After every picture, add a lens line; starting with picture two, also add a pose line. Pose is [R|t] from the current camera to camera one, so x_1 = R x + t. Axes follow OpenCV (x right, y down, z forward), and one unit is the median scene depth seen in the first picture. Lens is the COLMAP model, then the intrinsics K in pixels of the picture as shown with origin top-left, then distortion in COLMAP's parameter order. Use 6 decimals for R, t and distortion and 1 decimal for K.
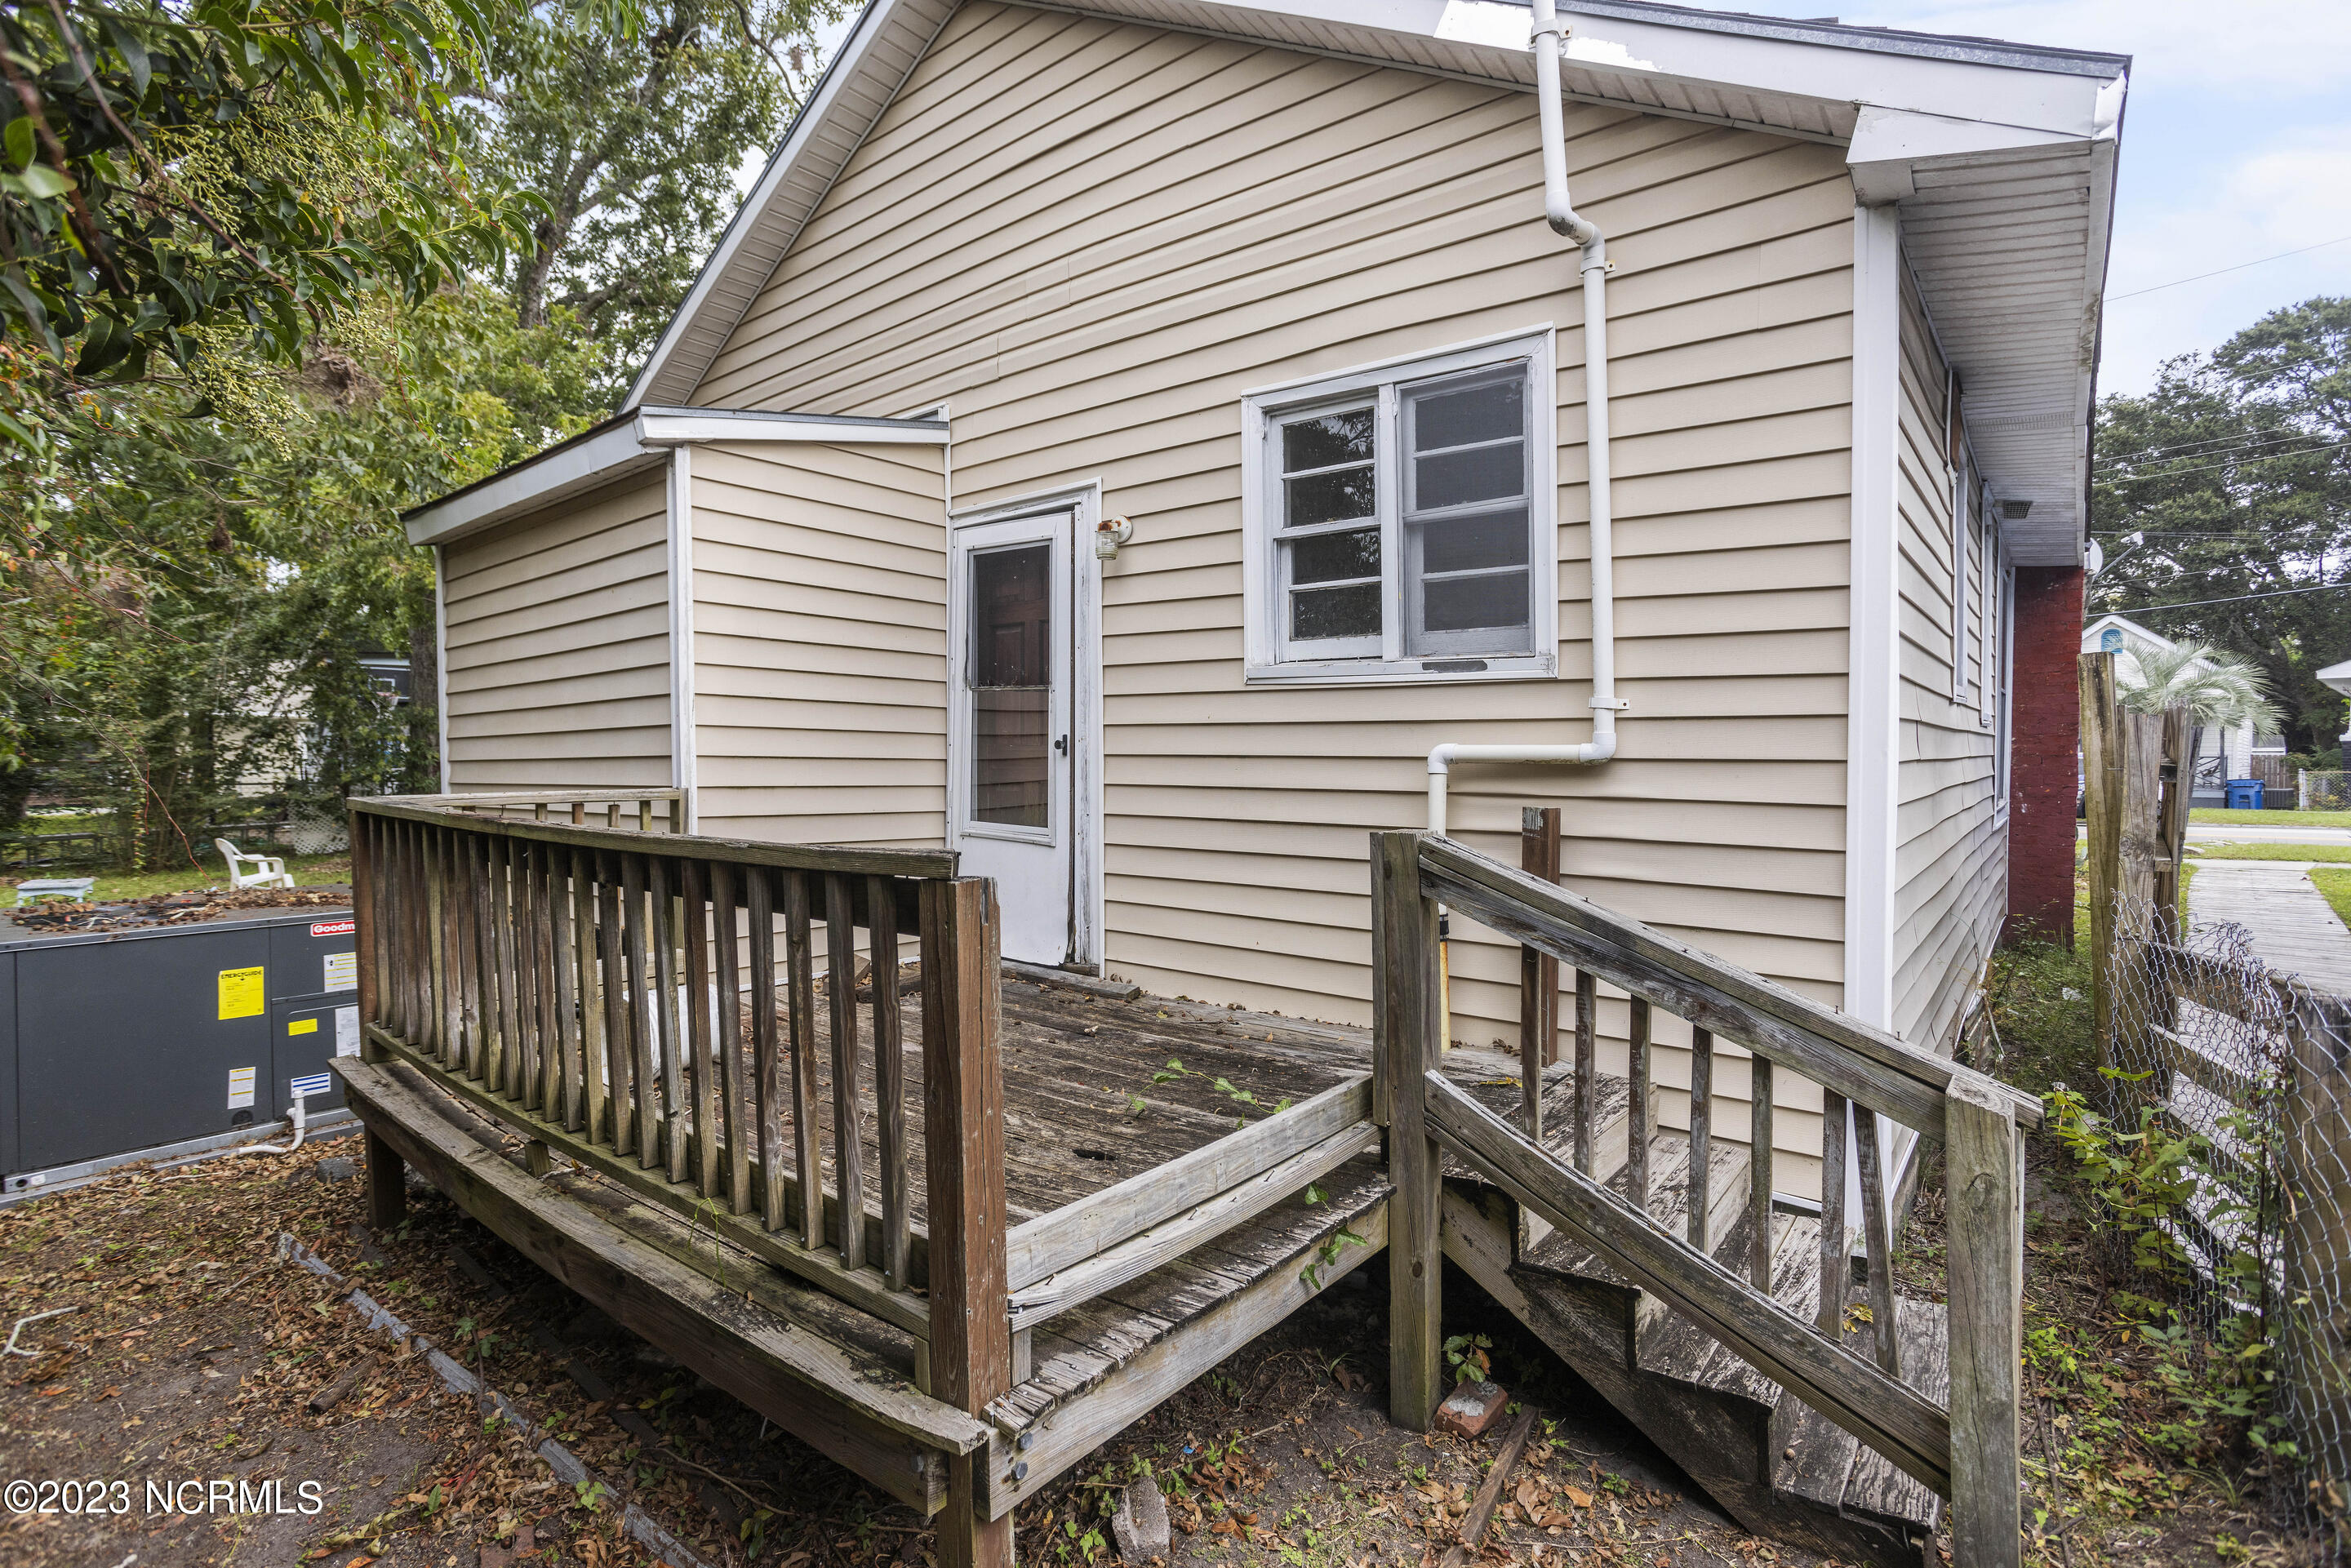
lens RADIAL K [[1120.7, 0, 1186.2], [0, 1120.7, 772.1], [0, 0, 1]] dist [-0.058272, 0.036674]
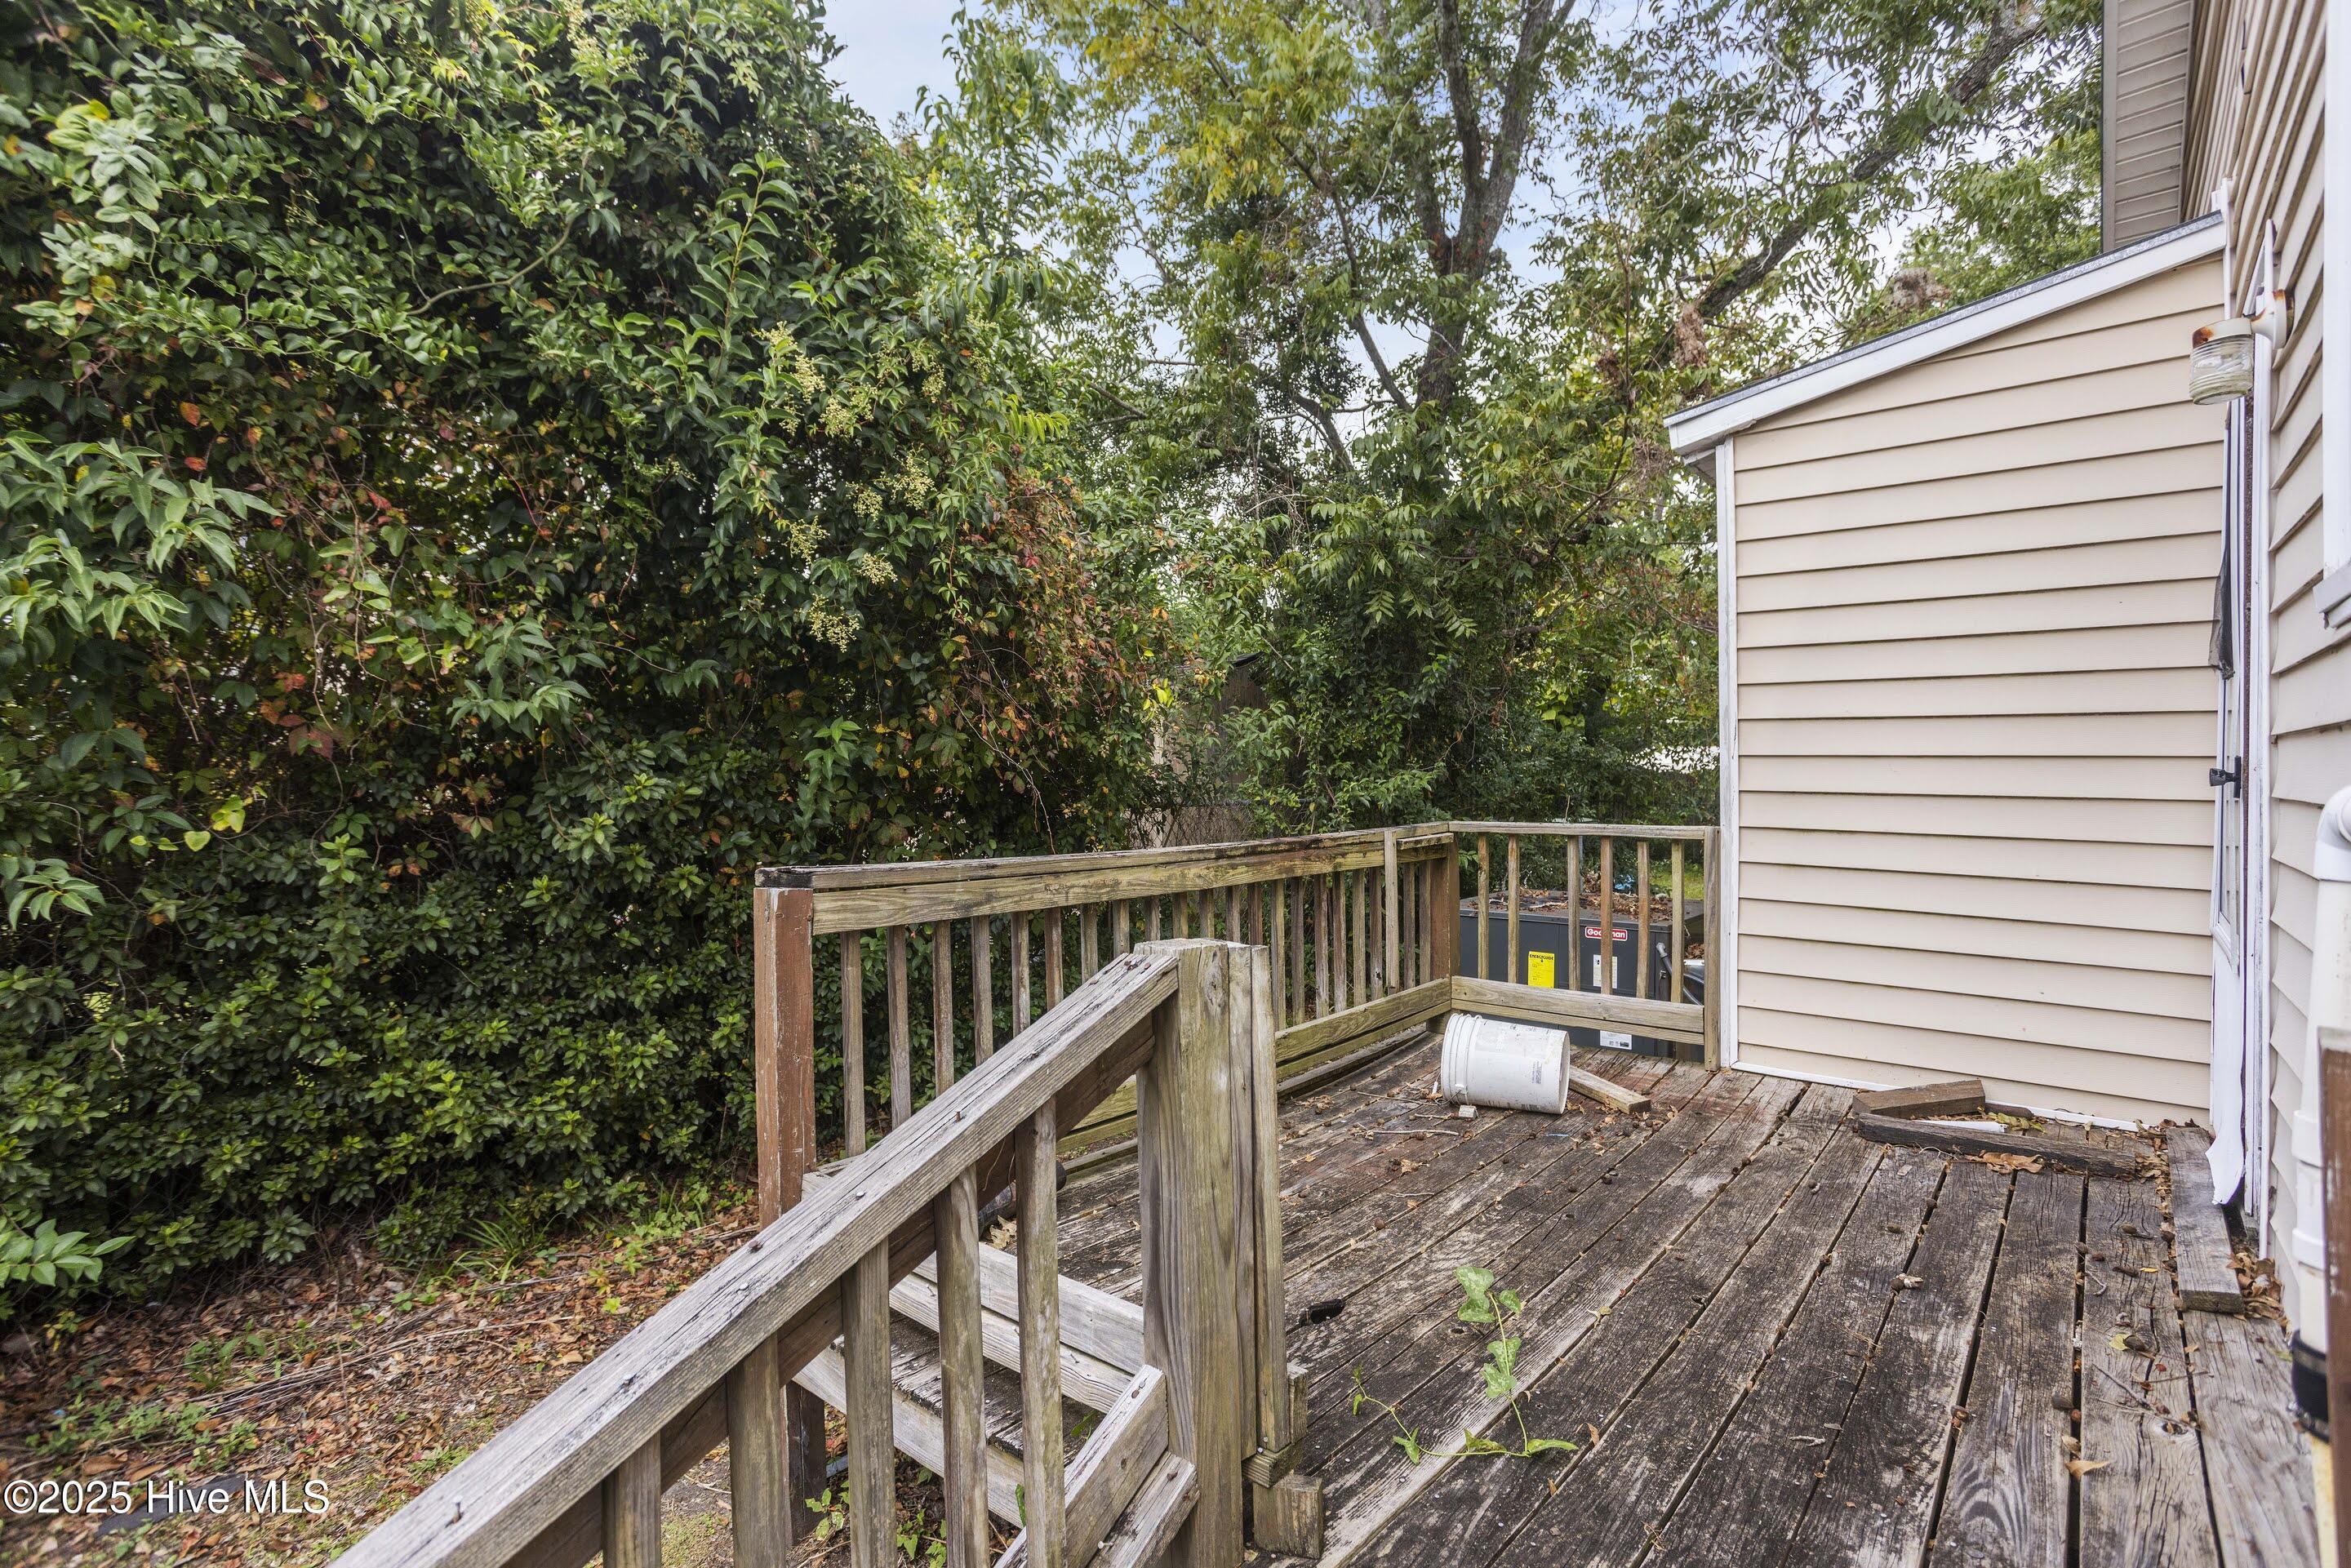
lens RADIAL K [[1120.7, 0, 1186.2], [0, 1120.7, 772.1], [0, 0, 1]] dist [-0.058272, 0.036674]
pose [[-0.010967, -0.001418, -0.999939, 0.522101], [-0.023048, 0.999734, -0.001165, -0.020423], [0.999674, 0.023034, -0.010997, 0.692014]]
